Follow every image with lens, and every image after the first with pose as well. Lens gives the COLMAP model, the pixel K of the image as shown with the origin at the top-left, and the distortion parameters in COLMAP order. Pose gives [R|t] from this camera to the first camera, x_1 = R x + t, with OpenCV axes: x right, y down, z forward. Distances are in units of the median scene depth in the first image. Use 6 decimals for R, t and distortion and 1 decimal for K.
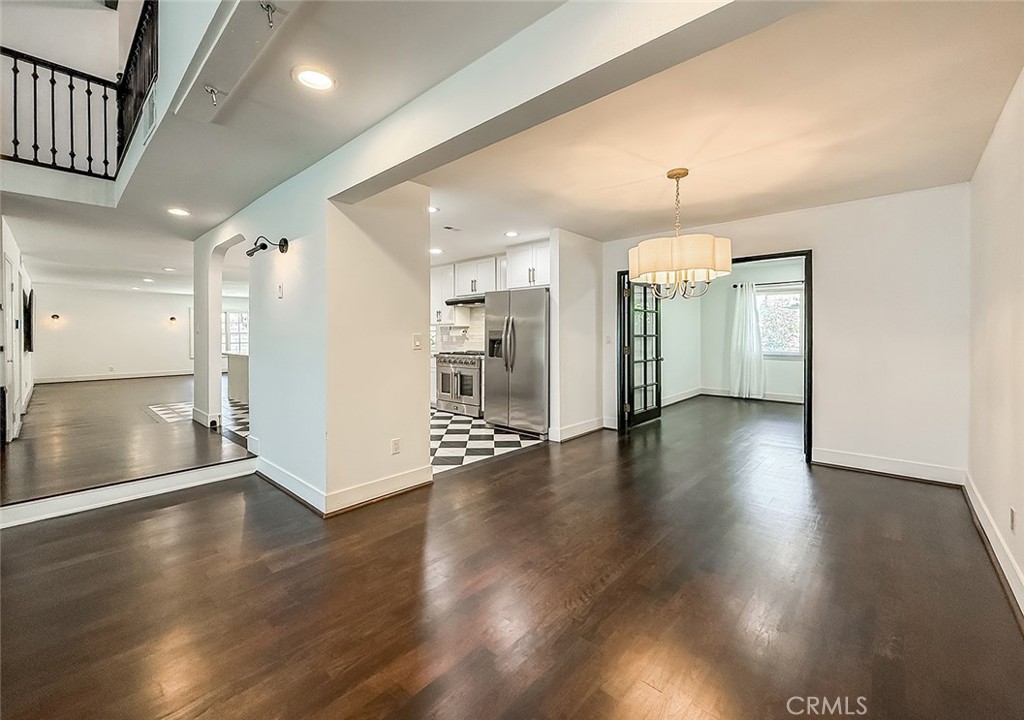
lens RADIAL K [[423.0, 0, 508.5], [0, 423.0, 340.6], [0, 0, 1]] dist [-0.000504, -0.000082]
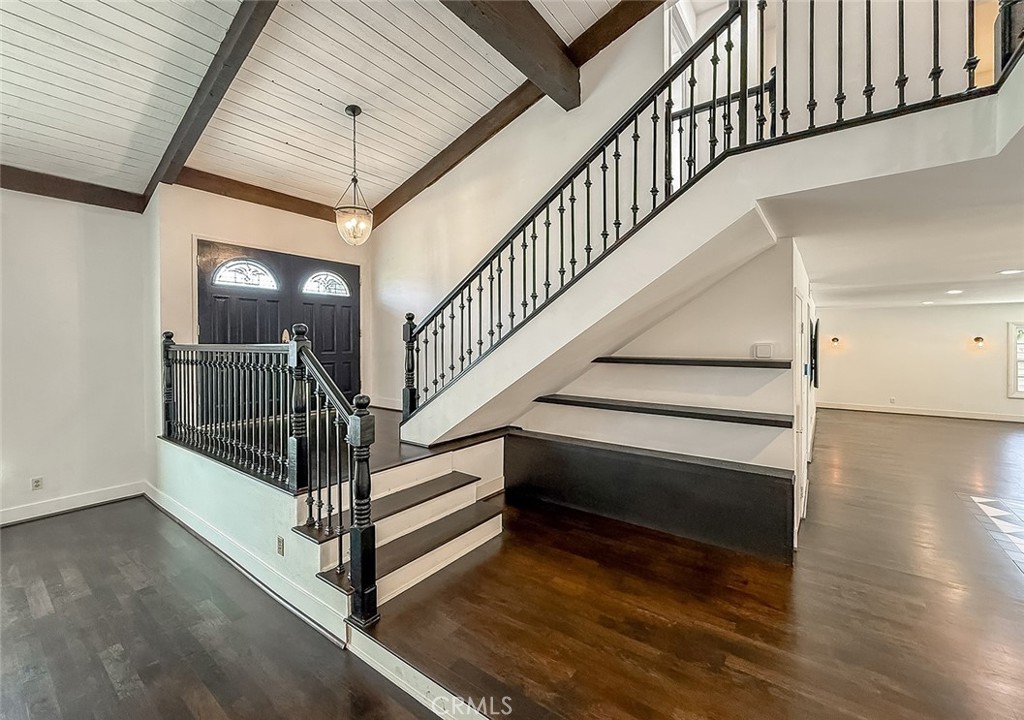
lens RADIAL K [[423.0, 0, 508.5], [0, 423.0, 340.6], [0, 0, 1]] dist [-0.000504, -0.000082]
pose [[0.102784, -0.002072, -0.994701, -0.292290], [-0.014660, 0.999886, -0.003597, -0.061271], [0.994596, 0.014952, 0.102742, 0.245520]]
